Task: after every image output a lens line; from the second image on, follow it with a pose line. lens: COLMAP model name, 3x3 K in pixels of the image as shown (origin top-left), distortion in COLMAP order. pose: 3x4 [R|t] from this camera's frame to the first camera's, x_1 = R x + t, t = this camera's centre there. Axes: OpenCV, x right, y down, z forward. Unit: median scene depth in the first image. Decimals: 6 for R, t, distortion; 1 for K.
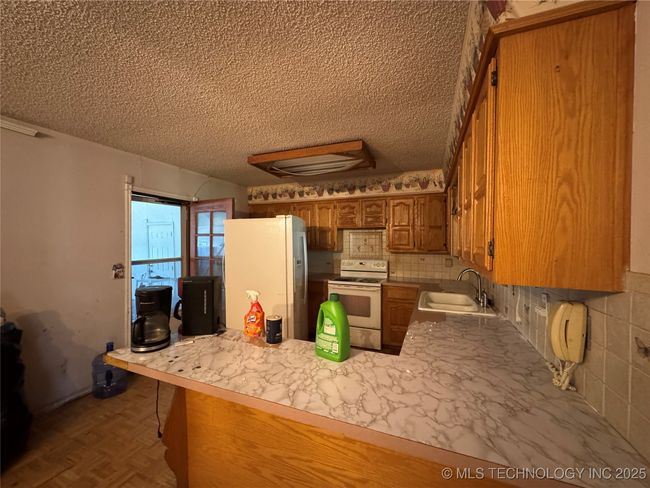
lens RADIAL K [[259.2, 0, 324.4], [0, 259.2, 247.8], [0, 0, 1]] dist [-0.011395, 0.000817]
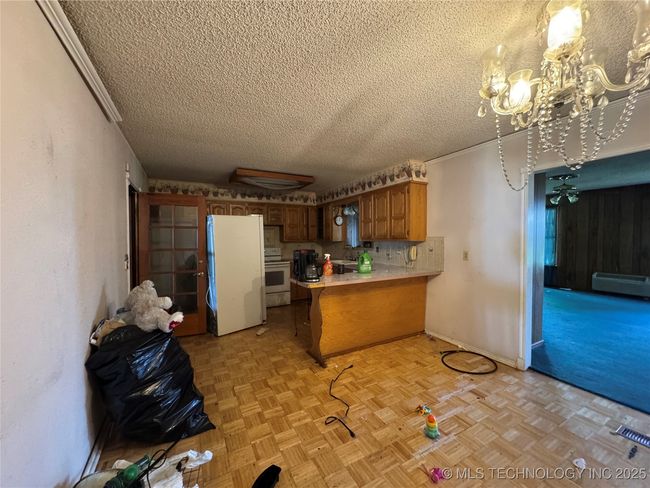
lens RADIAL K [[259.2, 0, 329.0], [0, 259.2, 241.3], [0, 0, 1]] dist [-0.011395, 0.000817]
pose [[0.638754, -0.016869, 0.769226, -0.737602], [0.025241, 0.999681, 0.000963, 0.020230], [-0.768997, 0.018801, 0.638976, -0.156349]]
